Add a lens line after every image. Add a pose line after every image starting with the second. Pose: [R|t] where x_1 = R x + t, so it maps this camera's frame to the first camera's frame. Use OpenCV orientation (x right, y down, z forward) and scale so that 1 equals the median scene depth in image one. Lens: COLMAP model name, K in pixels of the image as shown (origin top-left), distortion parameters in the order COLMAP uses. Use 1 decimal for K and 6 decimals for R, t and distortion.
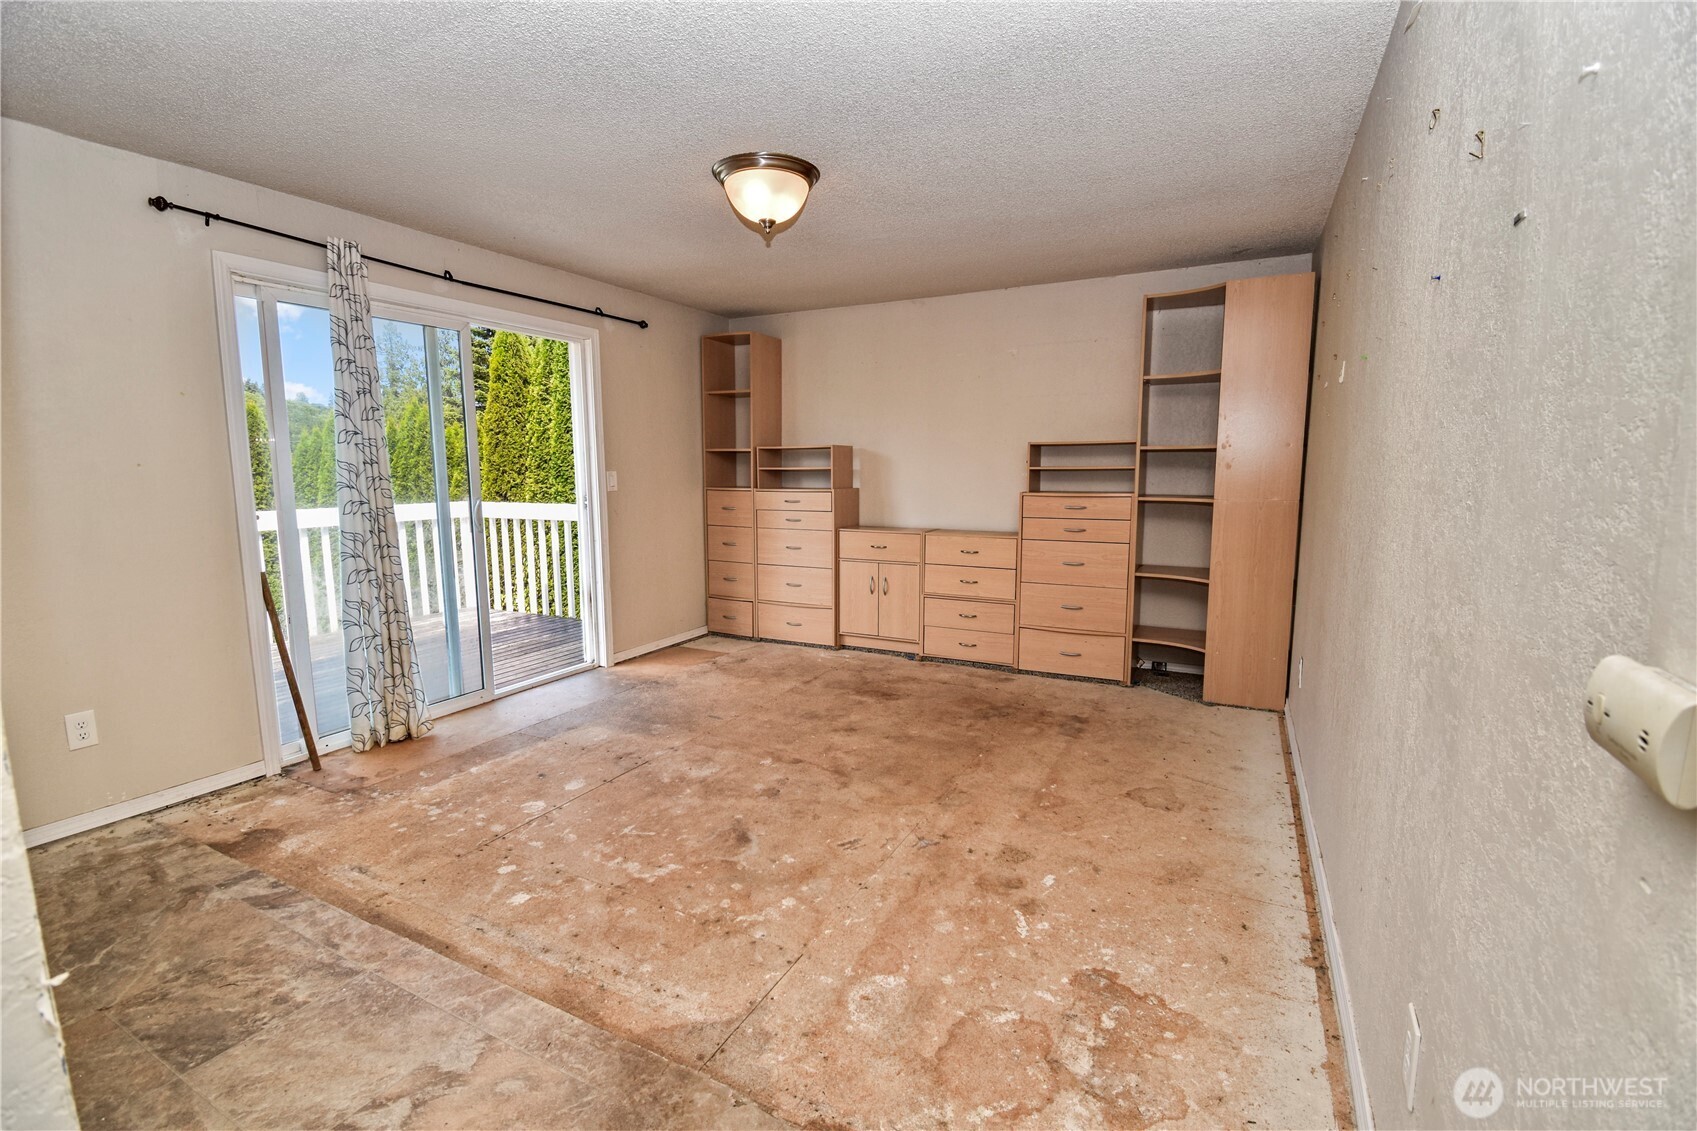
lens RADIAL K [[745.6, 0, 833.4], [0, 745.6, 557.9], [0, 0, 1]] dist [0.010575, -0.021115]
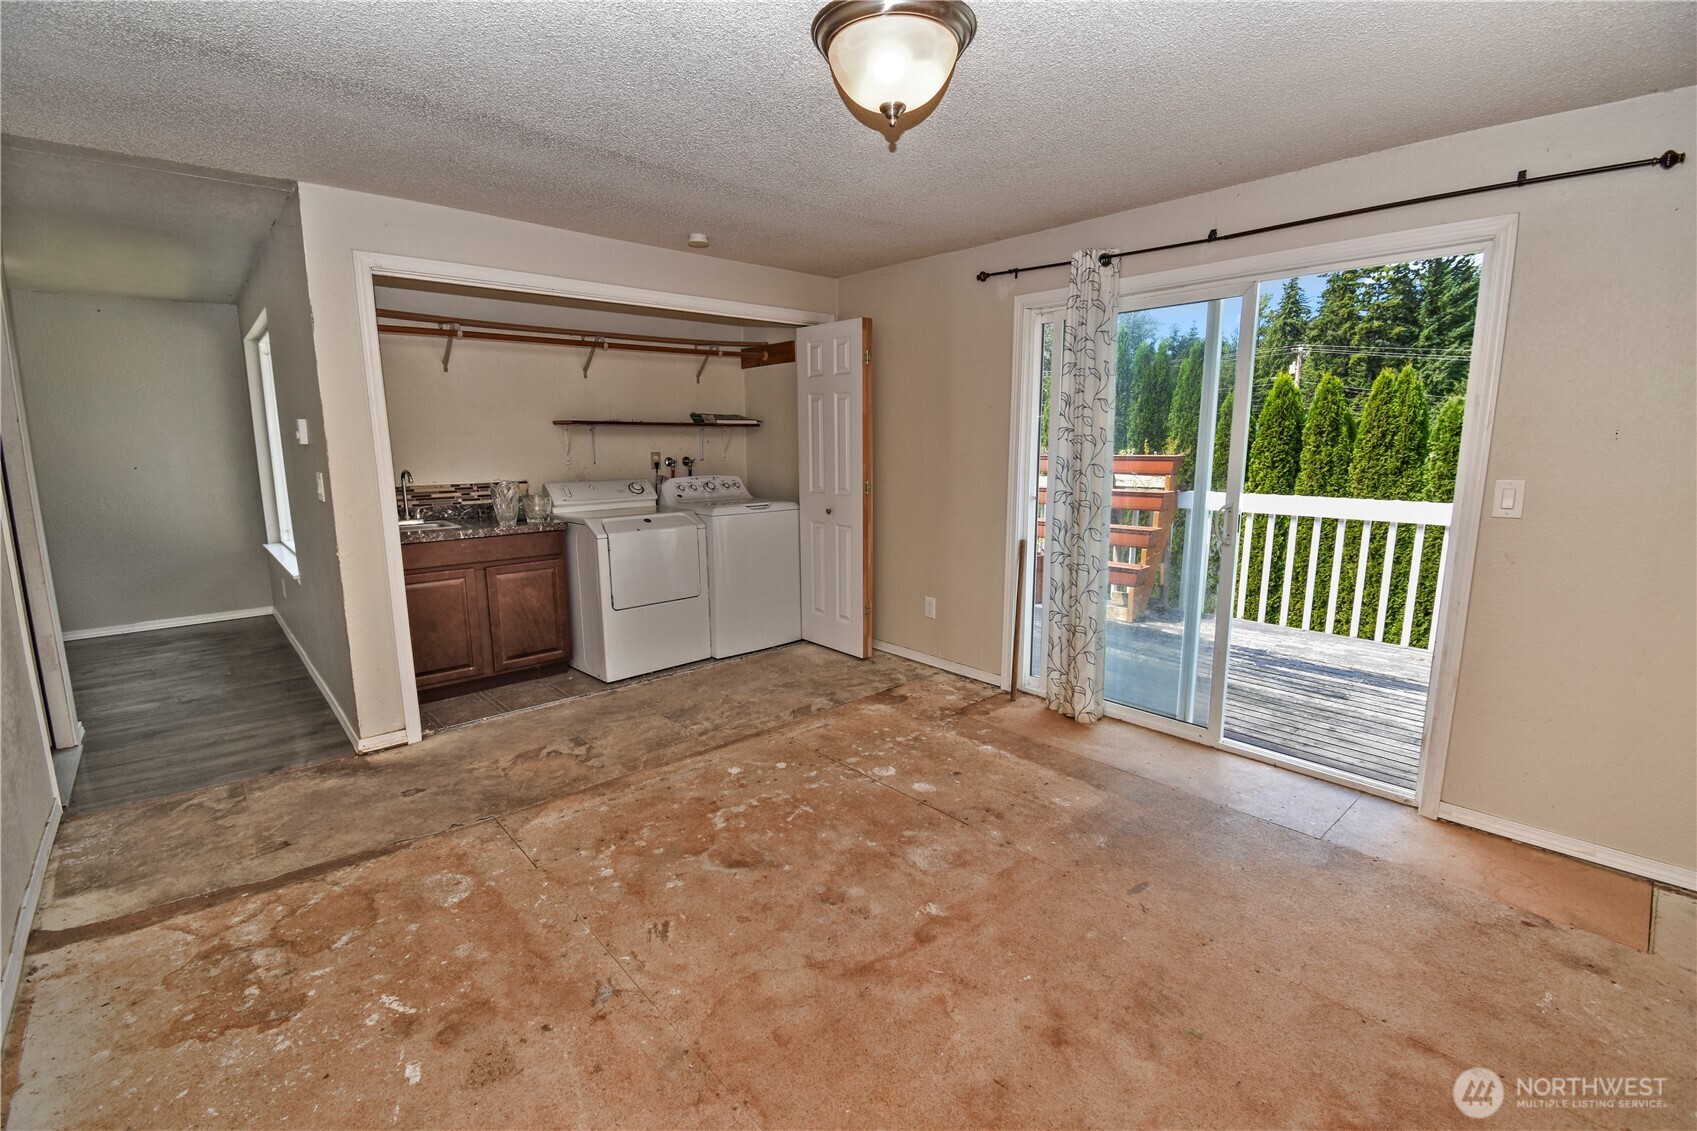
lens RADIAL K [[745.6, 0, 872.5], [0, 745.6, 569.1], [0, 0, 1]] dist [0.010575, -0.021115]
pose [[-0.326185, 0.167375, -0.930370, 0.704090], [-0.114377, 0.969981, 0.214602, -0.235400], [0.938361, 0.176413, -0.297249, 1.492965]]
